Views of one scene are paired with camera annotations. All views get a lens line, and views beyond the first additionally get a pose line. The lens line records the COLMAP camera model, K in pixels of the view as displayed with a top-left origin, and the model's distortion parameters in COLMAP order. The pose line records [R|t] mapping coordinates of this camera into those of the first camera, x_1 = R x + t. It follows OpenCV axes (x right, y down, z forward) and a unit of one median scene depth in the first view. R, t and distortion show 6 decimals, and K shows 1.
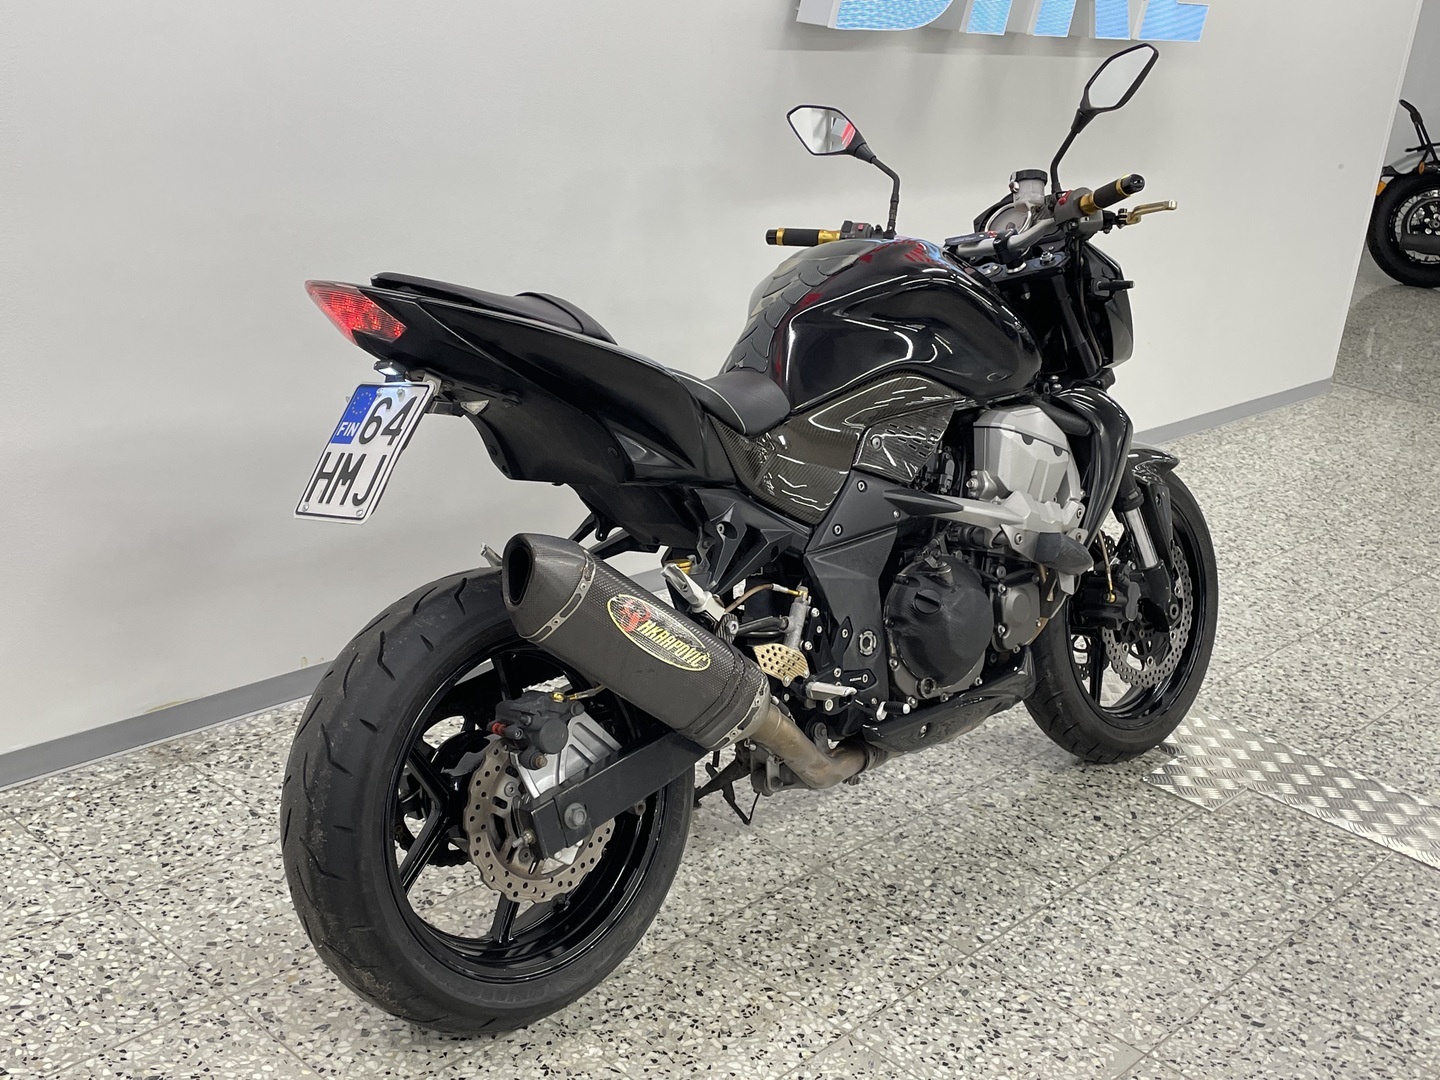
lens RADIAL K [[1685.9, 0, 725.6], [0, 1685.9, 538.6], [0, 0, 1]] dist [0.065965, 0.000000]
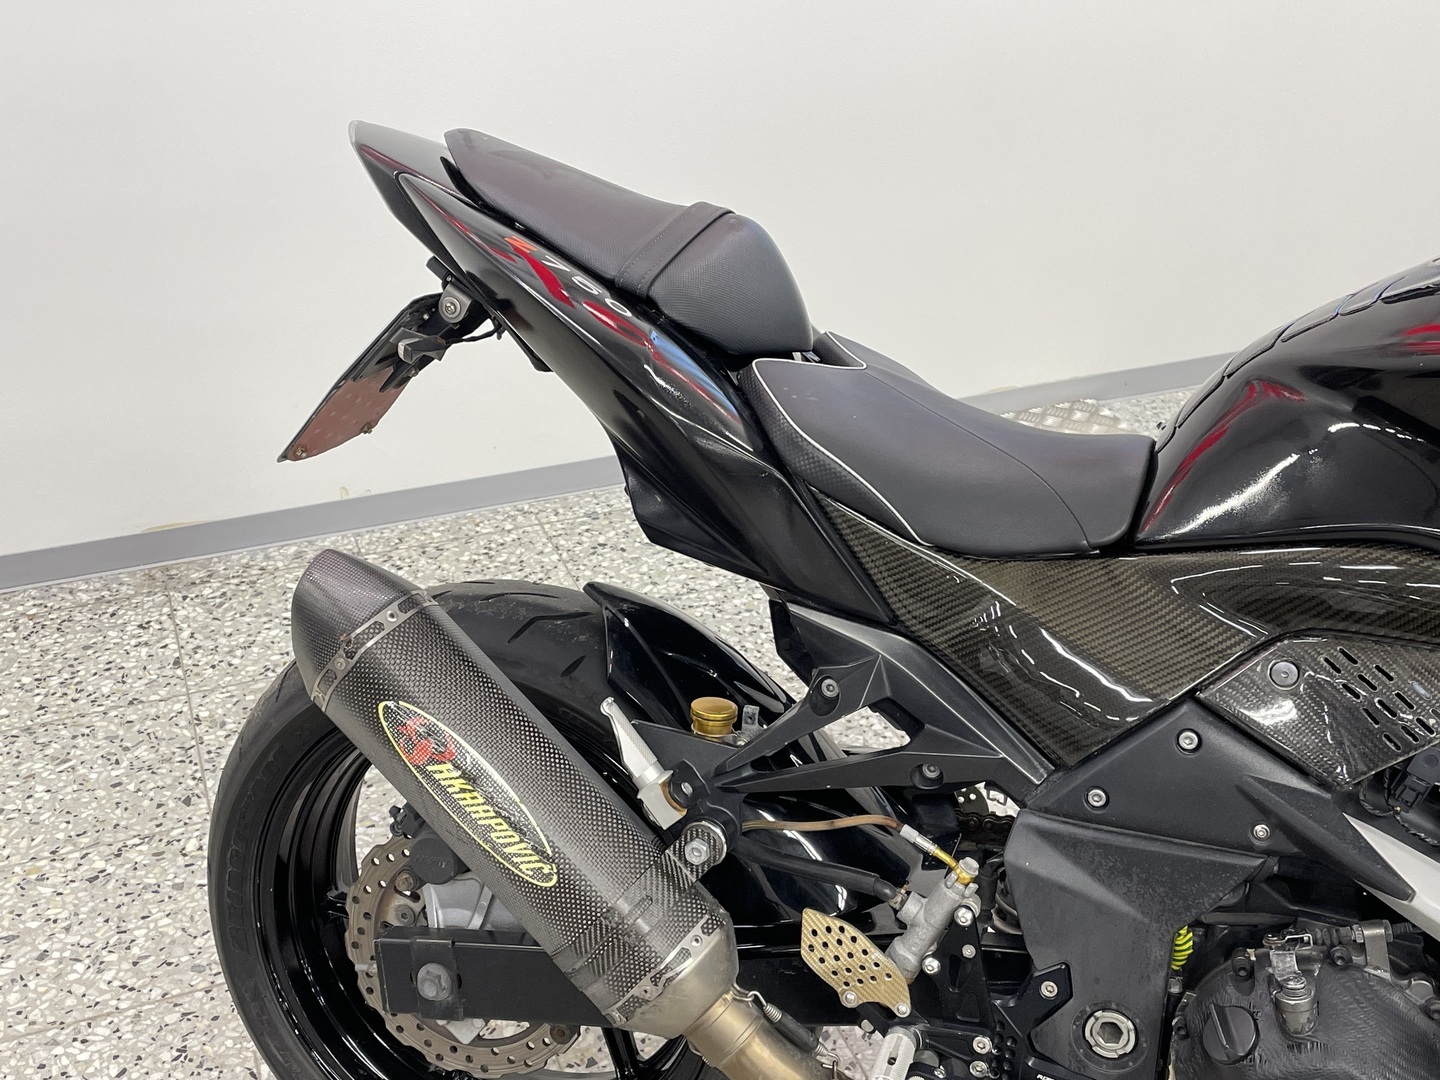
lens RADIAL K [[1685.9, 0, 722.1], [0, 1685.9, 532.2], [0, 0, 1]] dist [0.065965, 0.000000]
pose [[0.464873, 0.341845, -0.816722, 0.385166], [-0.258432, 0.934676, 0.244118, -0.166823], [0.846821, 0.097583, 0.522849, 0.622448]]
